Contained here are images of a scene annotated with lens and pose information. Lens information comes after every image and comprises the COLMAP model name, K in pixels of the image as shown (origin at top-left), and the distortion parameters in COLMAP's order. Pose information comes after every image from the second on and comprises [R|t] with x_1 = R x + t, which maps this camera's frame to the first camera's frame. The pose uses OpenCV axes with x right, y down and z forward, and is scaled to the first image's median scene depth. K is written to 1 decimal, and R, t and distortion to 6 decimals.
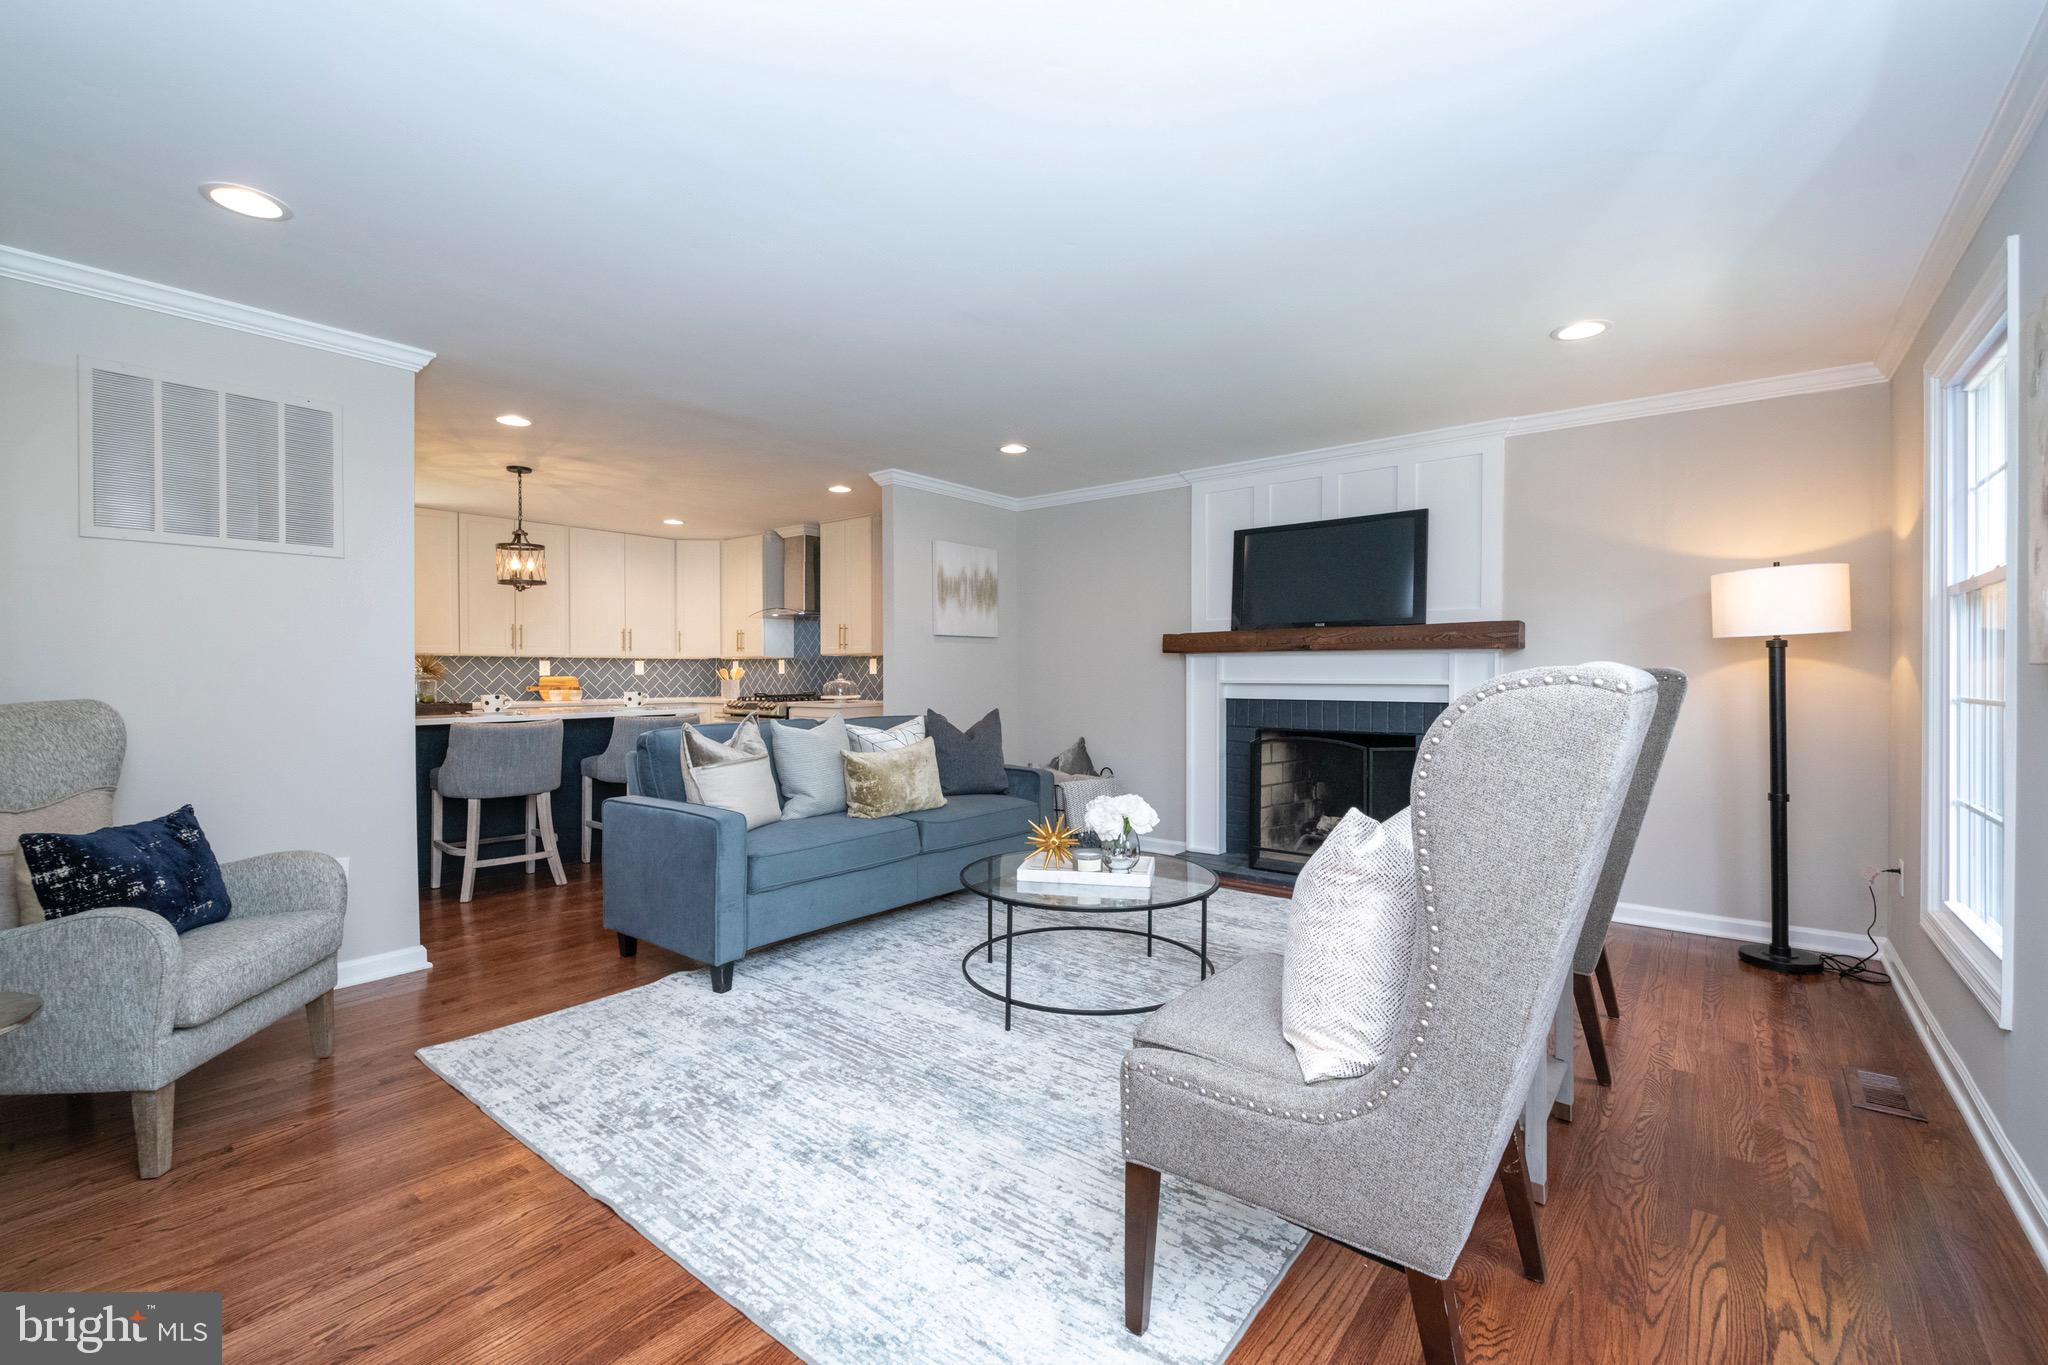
lens RADIAL K [[873.7, 0, 1028.2], [0, 873.7, 677.3], [0, 0, 1]] dist [0.009987, -0.000744]
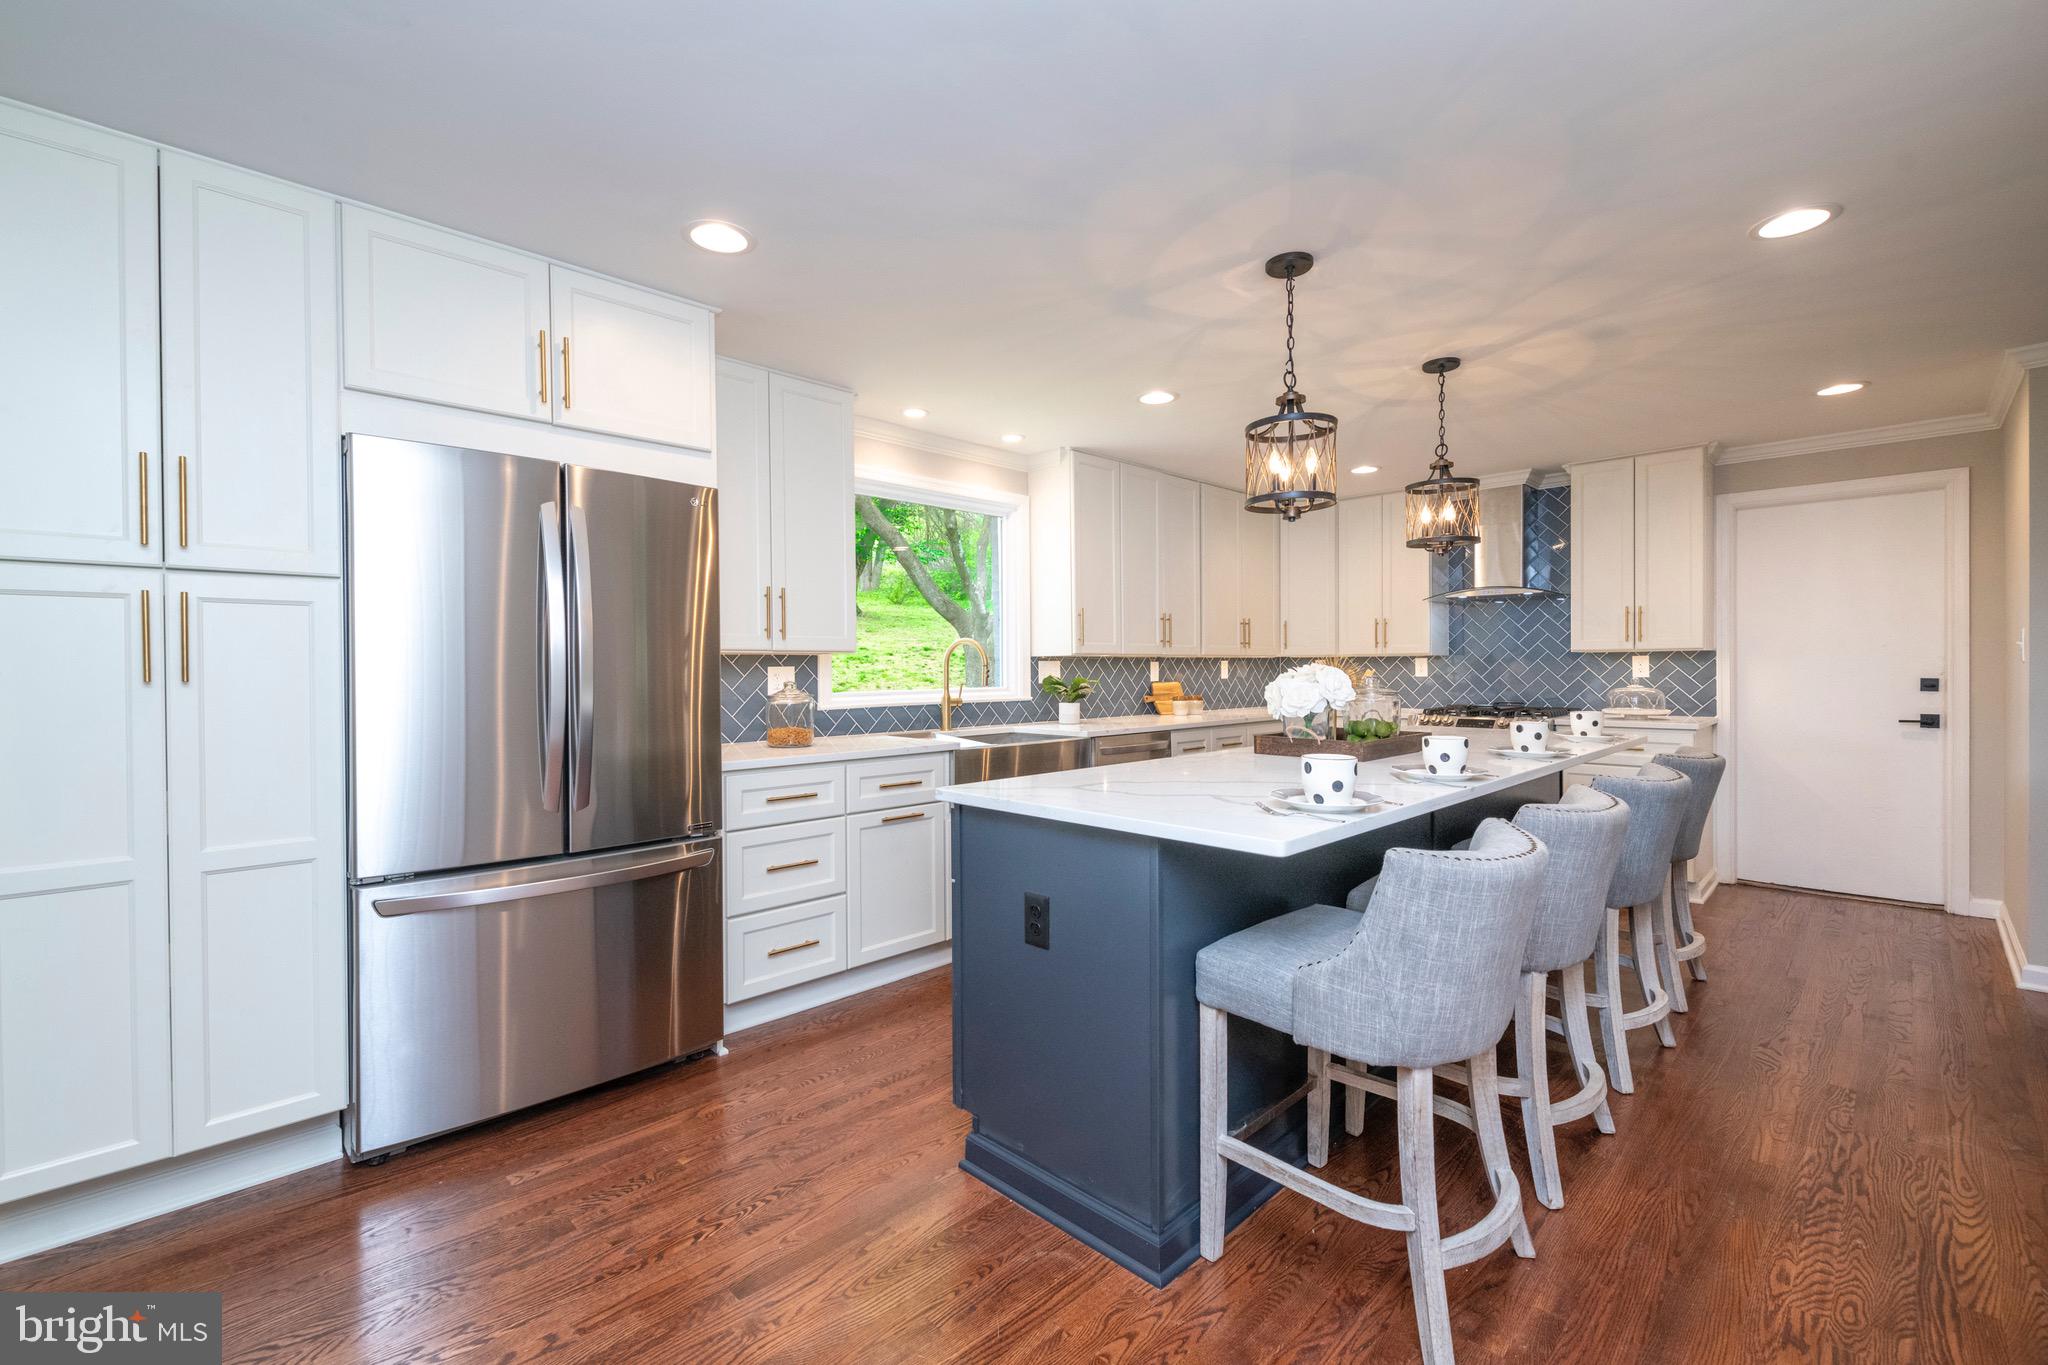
lens RADIAL K [[873.7, 0, 1028.2], [0, 873.7, 677.3], [0, 0, 1]] dist [0.009987, -0.000744]
pose [[0.994270, -0.004830, -0.106787, -0.807839], [0.005634, 0.999958, 0.007229, -0.015774], [0.106747, -0.007790, 0.994256, 0.337396]]
